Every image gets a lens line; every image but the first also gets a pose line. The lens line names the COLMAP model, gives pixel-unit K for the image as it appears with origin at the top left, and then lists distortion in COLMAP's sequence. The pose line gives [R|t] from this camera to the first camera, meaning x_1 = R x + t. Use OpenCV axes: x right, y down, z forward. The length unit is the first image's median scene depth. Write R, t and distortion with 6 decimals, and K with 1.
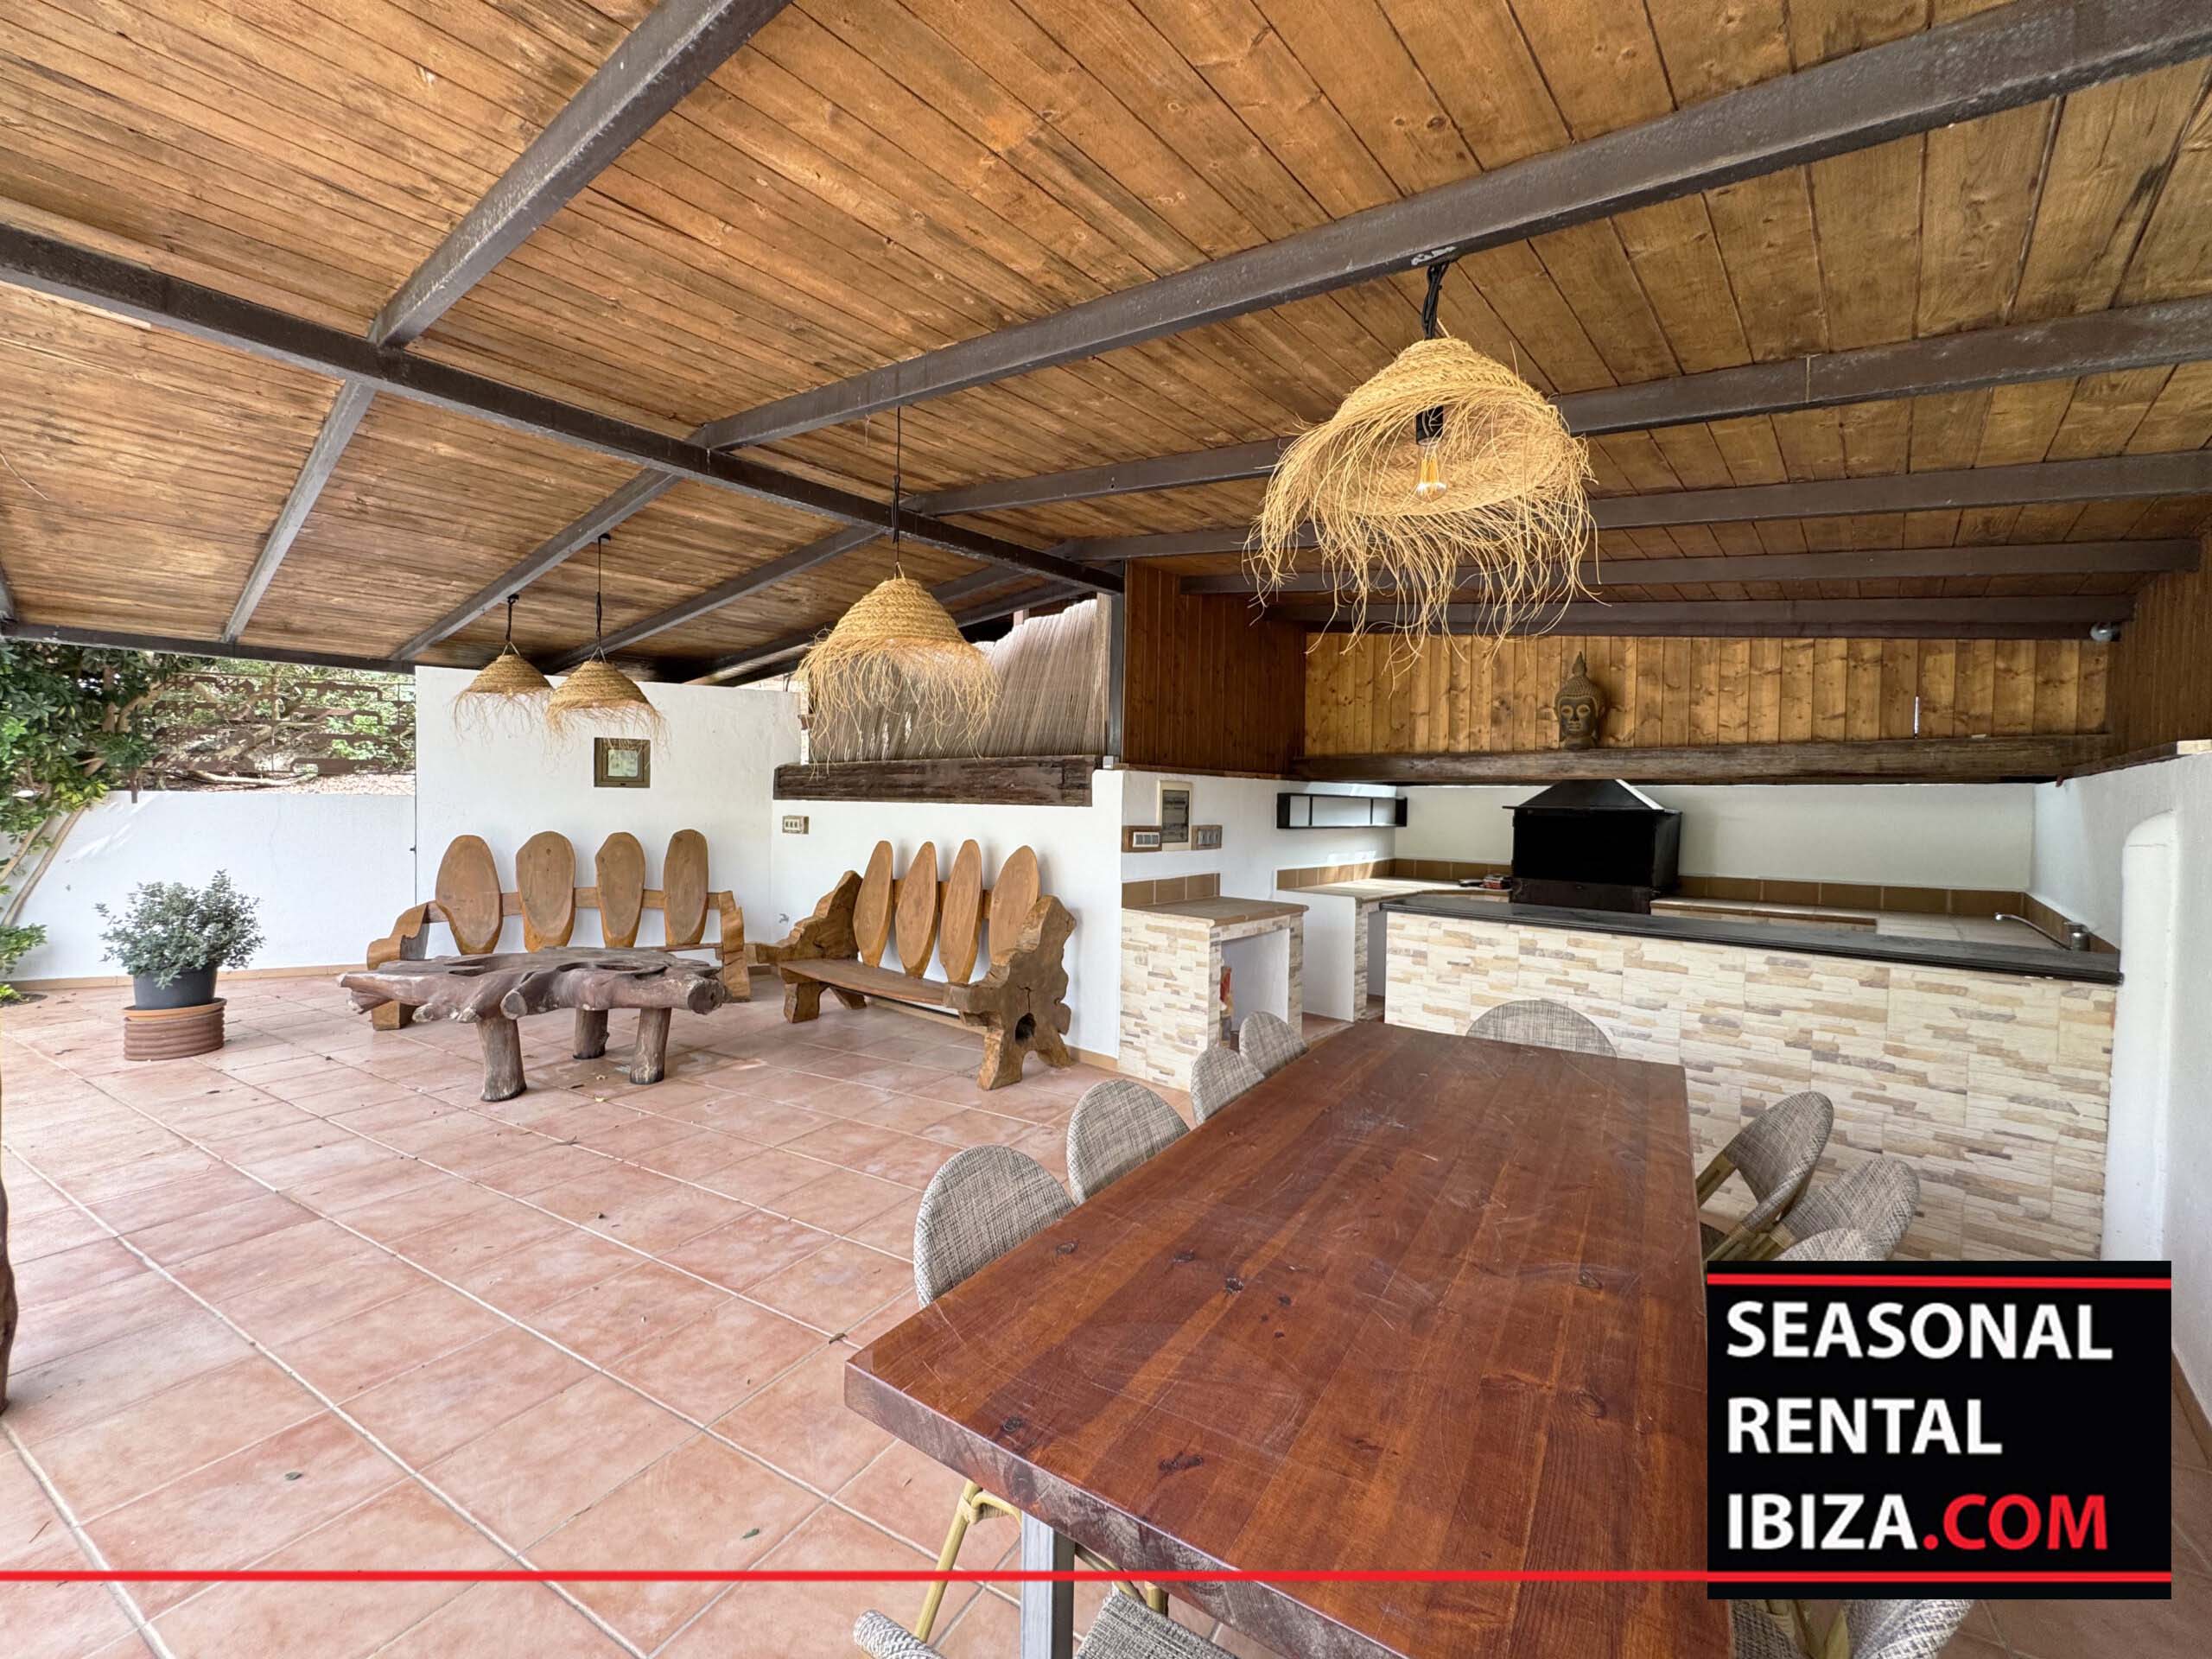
lens RADIAL K [[884.0, 0, 1100.3], [0, 884.0, 824.3], [0, 0, 1]] dist [-0.002447, -0.000361]
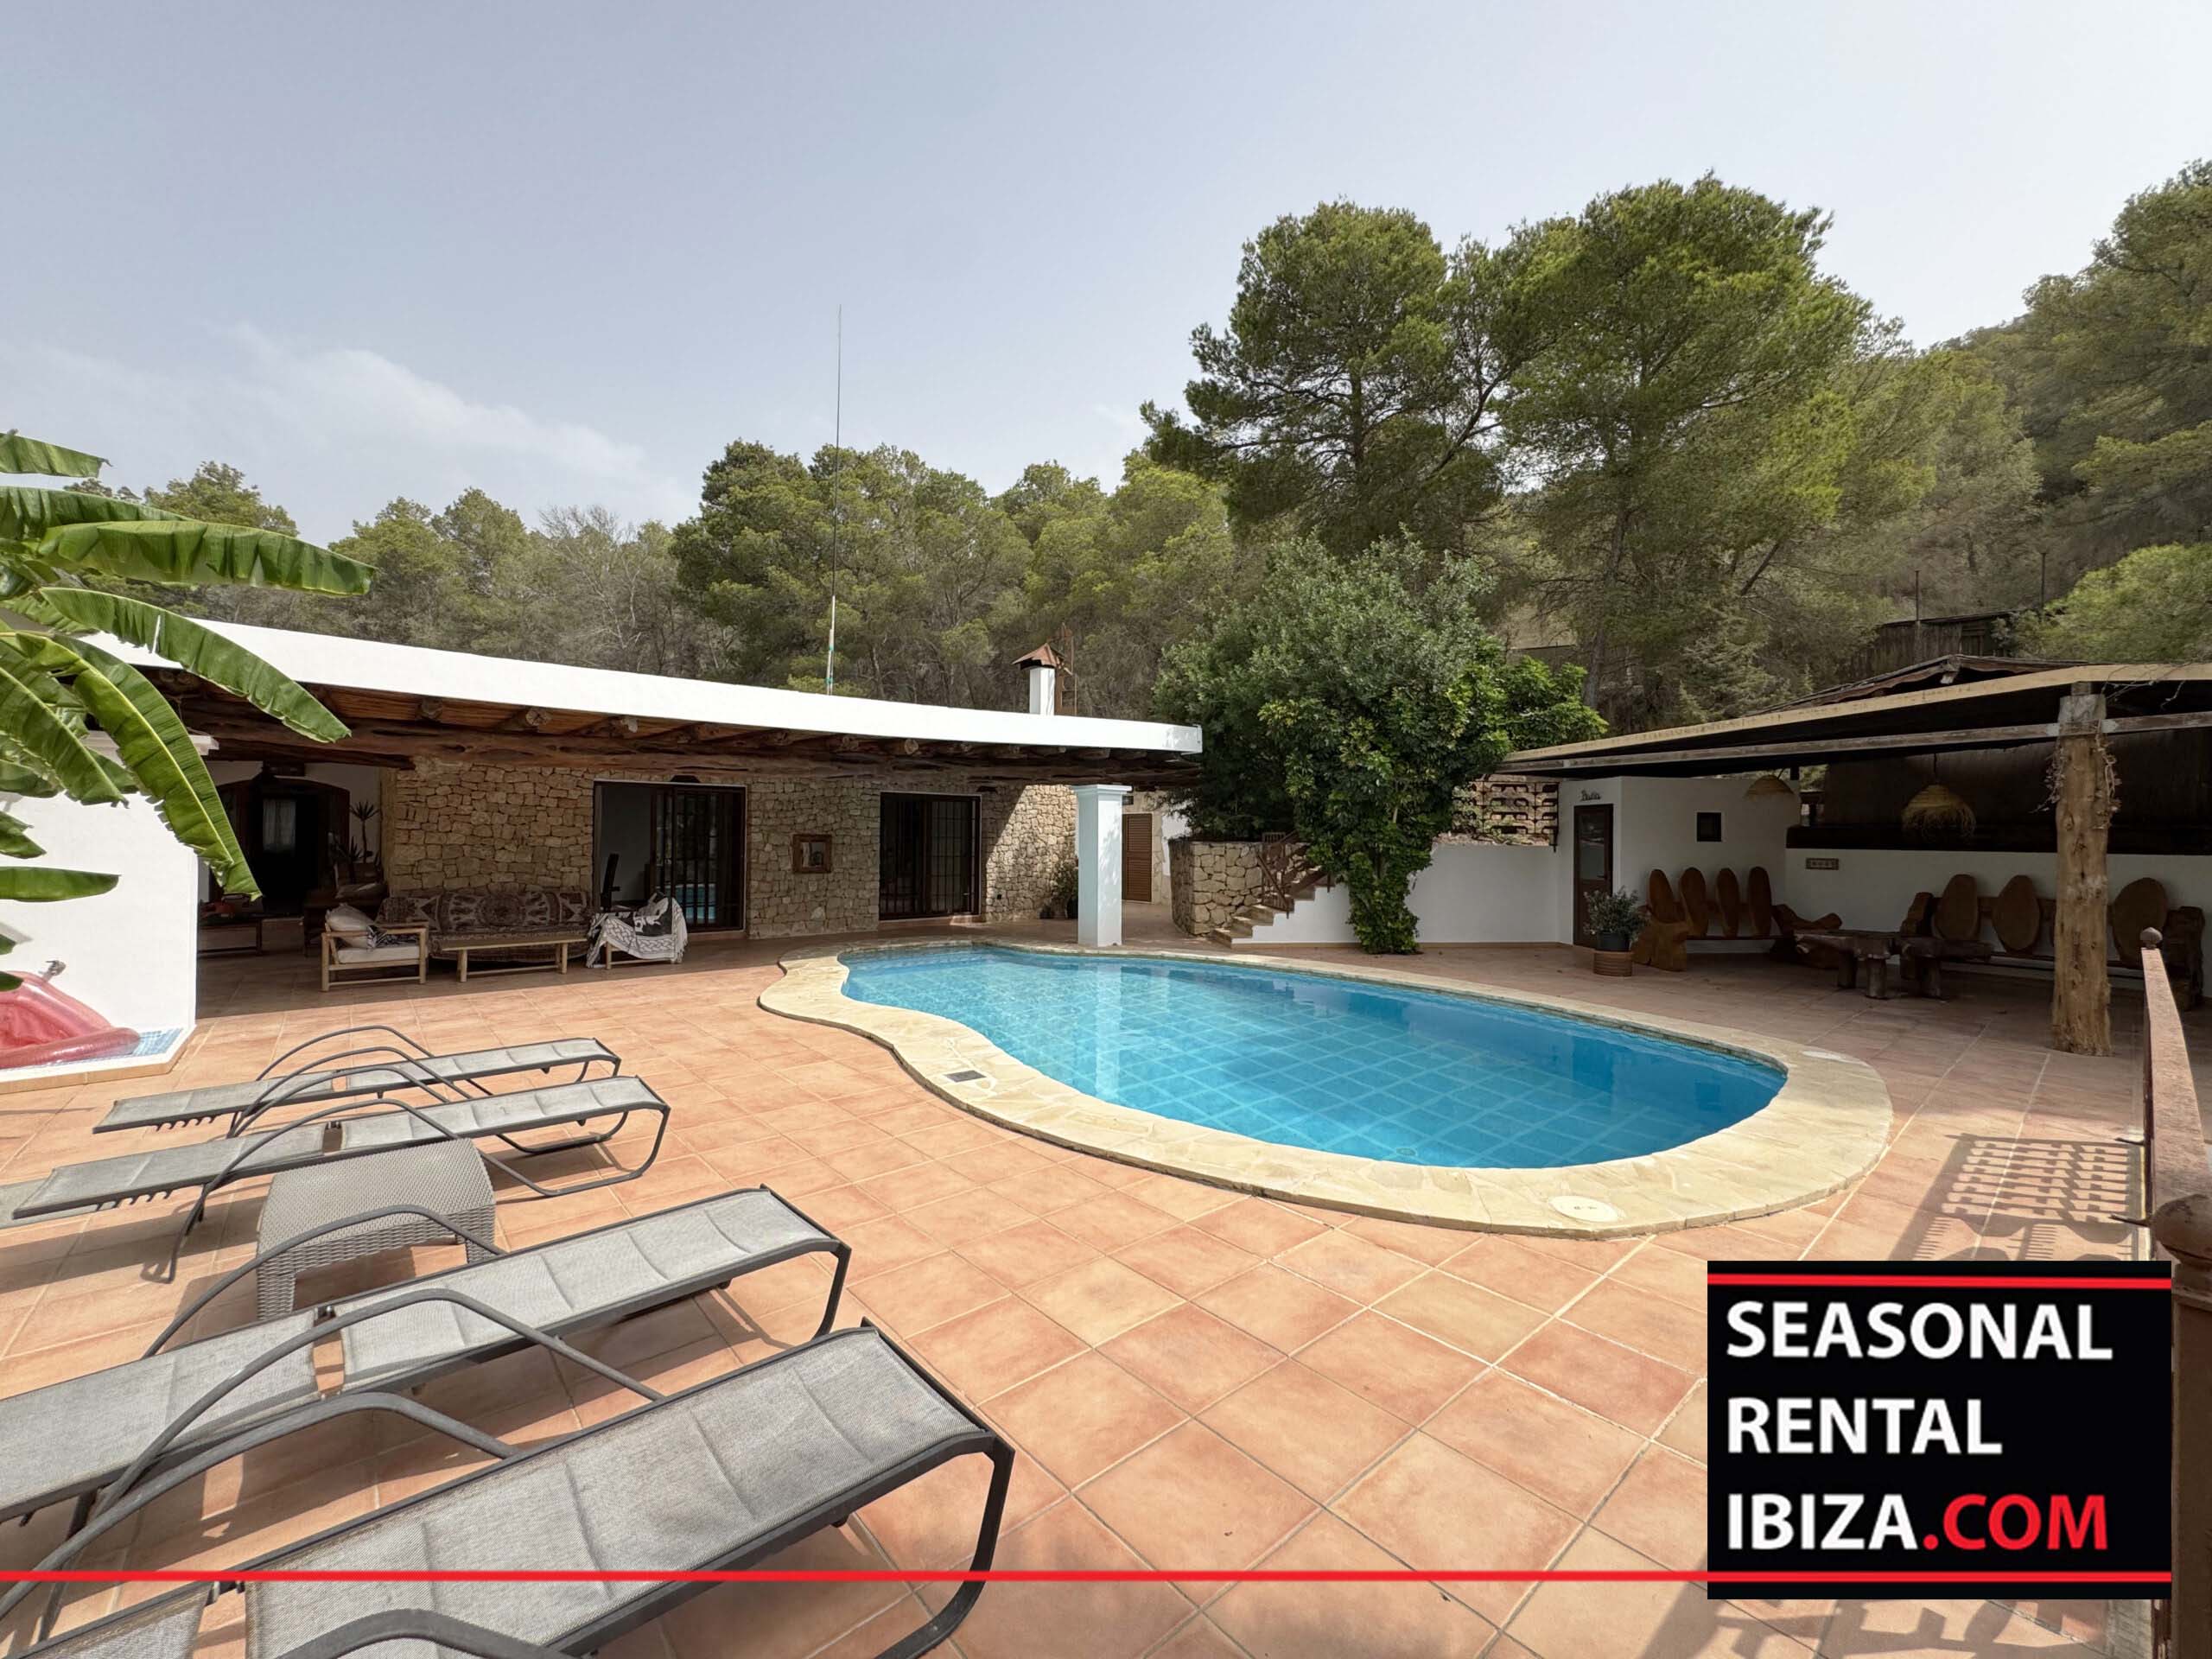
lens RADIAL K [[887.0, 0, 1105.3], [0, 887.0, 825.4], [0, 0, 1]] dist [-0.002959, 0.000132]
pose [[0.942873, -0.010907, -0.332974, -1.353387], [-0.001569, 0.999307, -0.037178, -0.010158], [0.333149, 0.035577, 0.942203, -1.239954]]
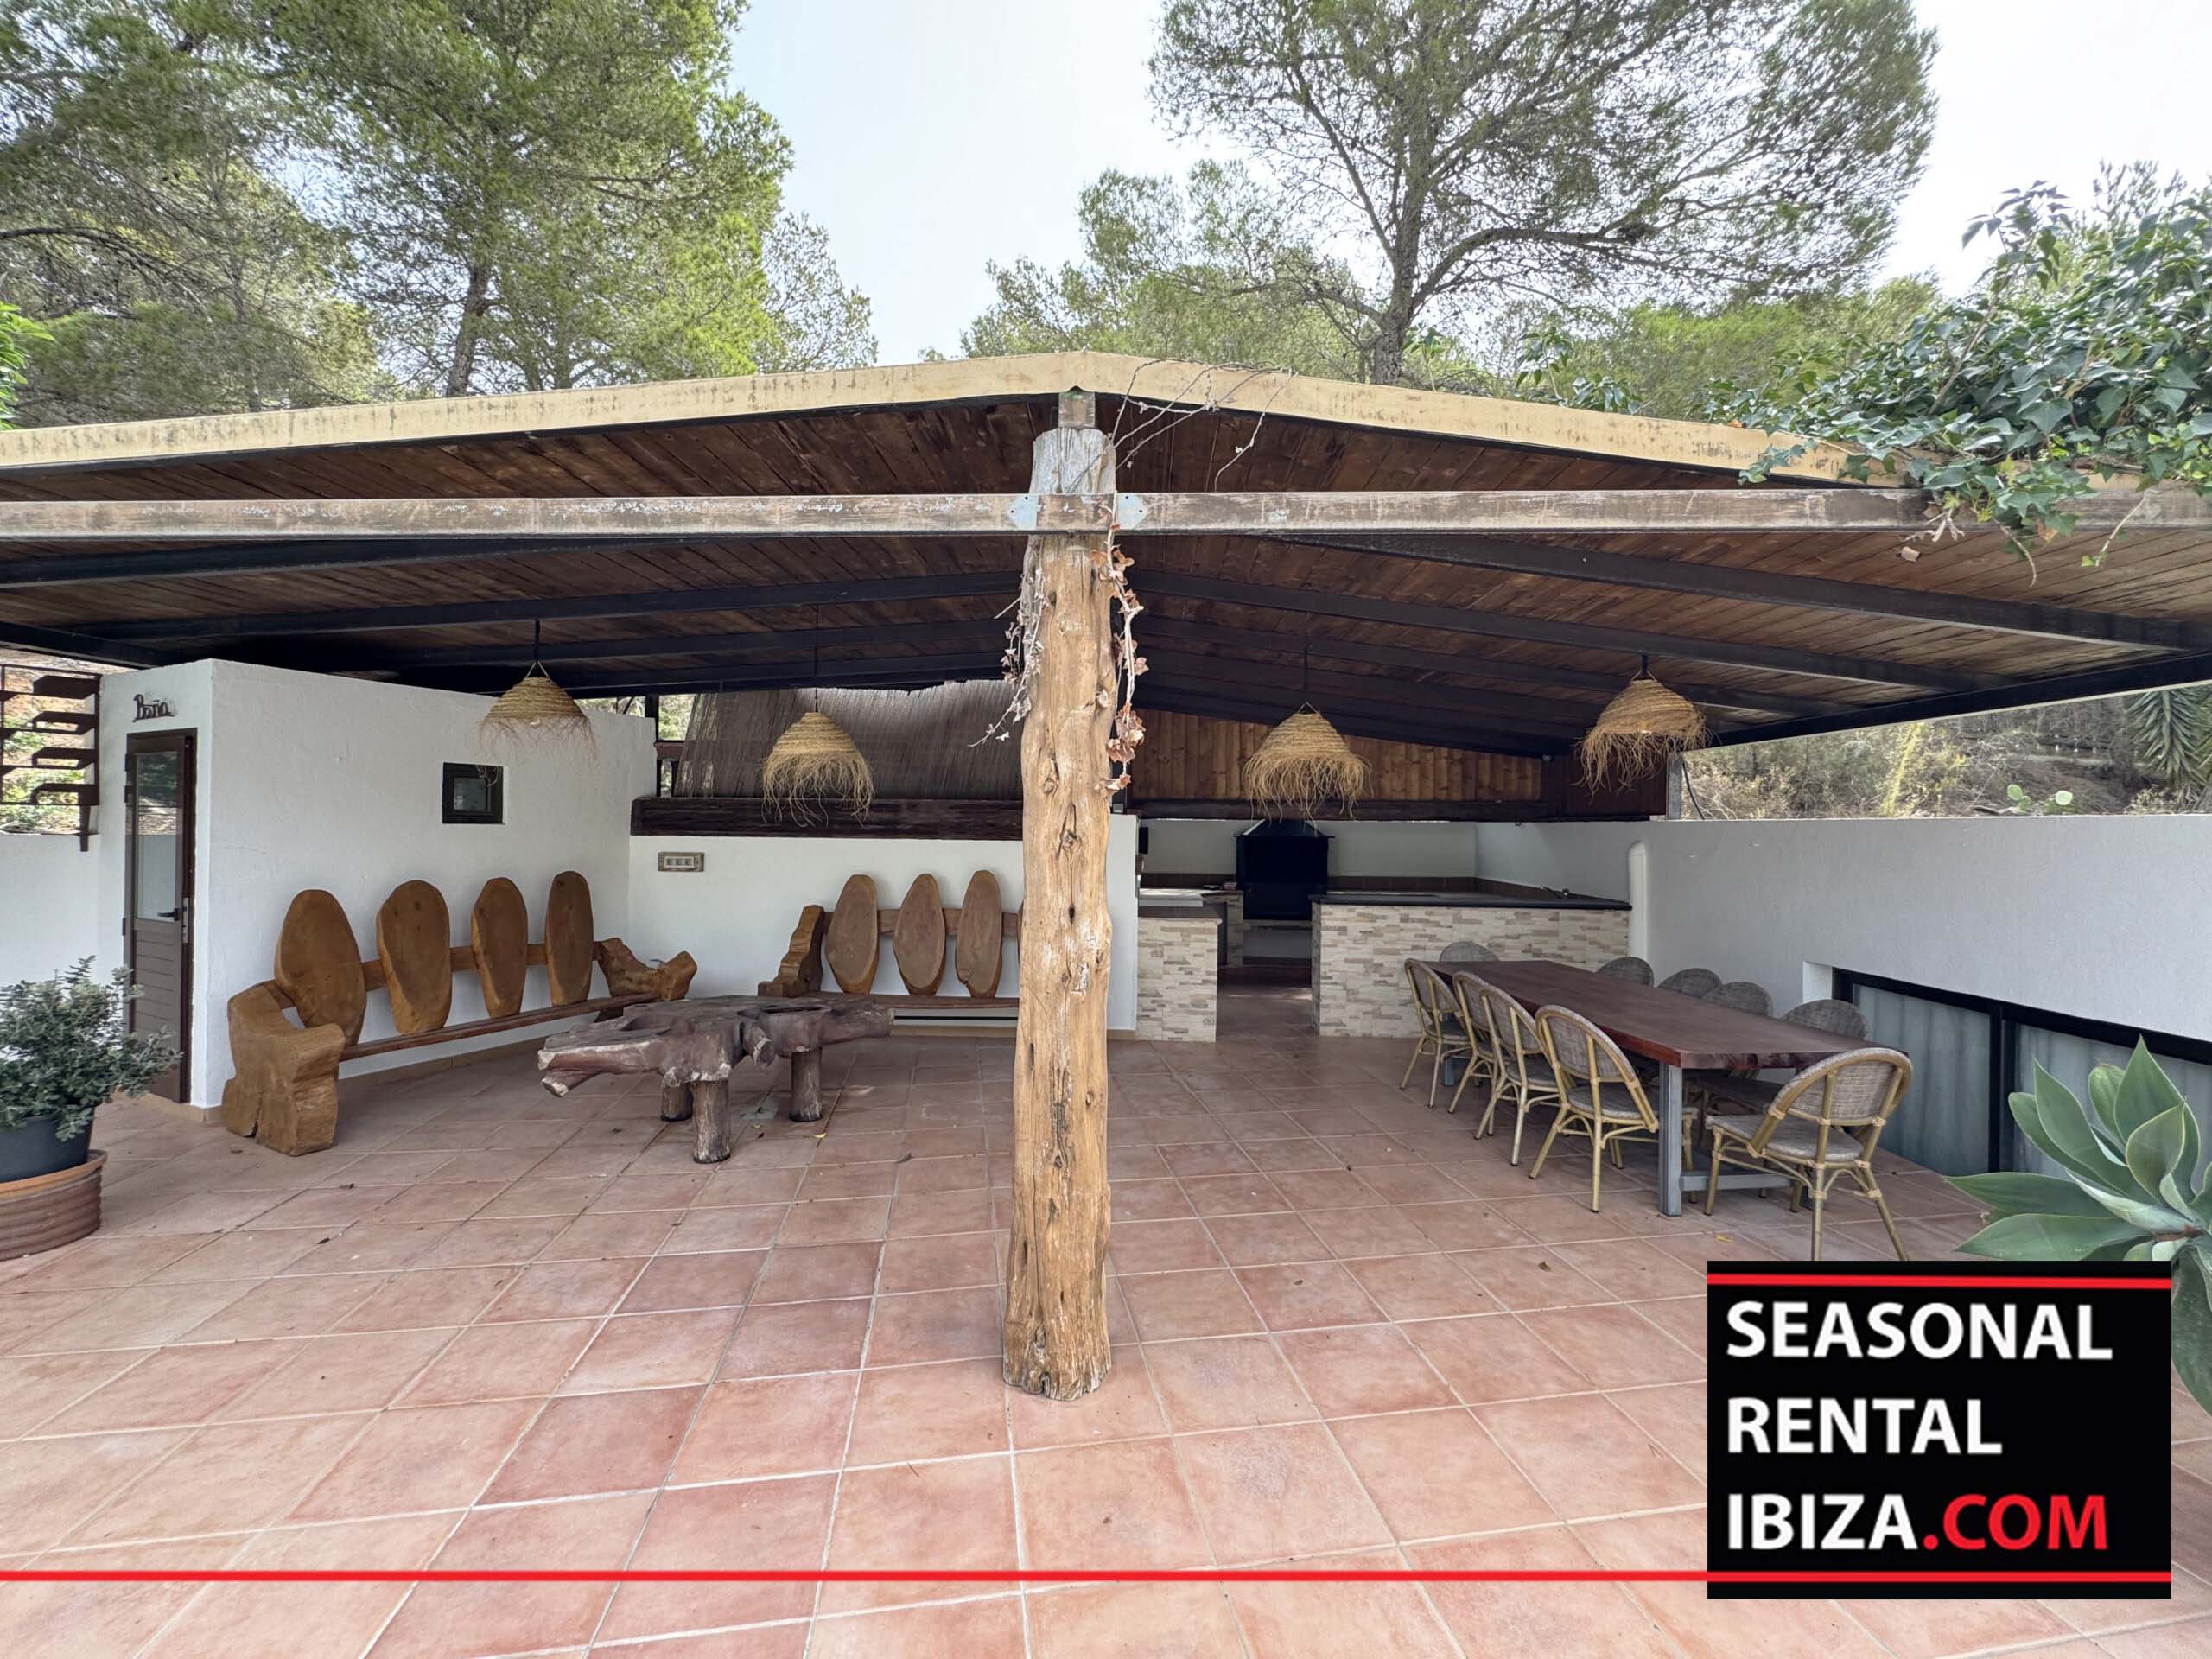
lens RADIAL K [[887.0, 0, 1105.3], [0, 887.0, 825.4], [0, 0, 1]] dist [-0.002959, 0.000132]
pose [[0.776020, -0.006728, 0.630672, -0.768730], [0.015836, 0.999836, -0.008819, -0.030059], [-0.630509, 0.016832, 0.775999, -0.016639]]
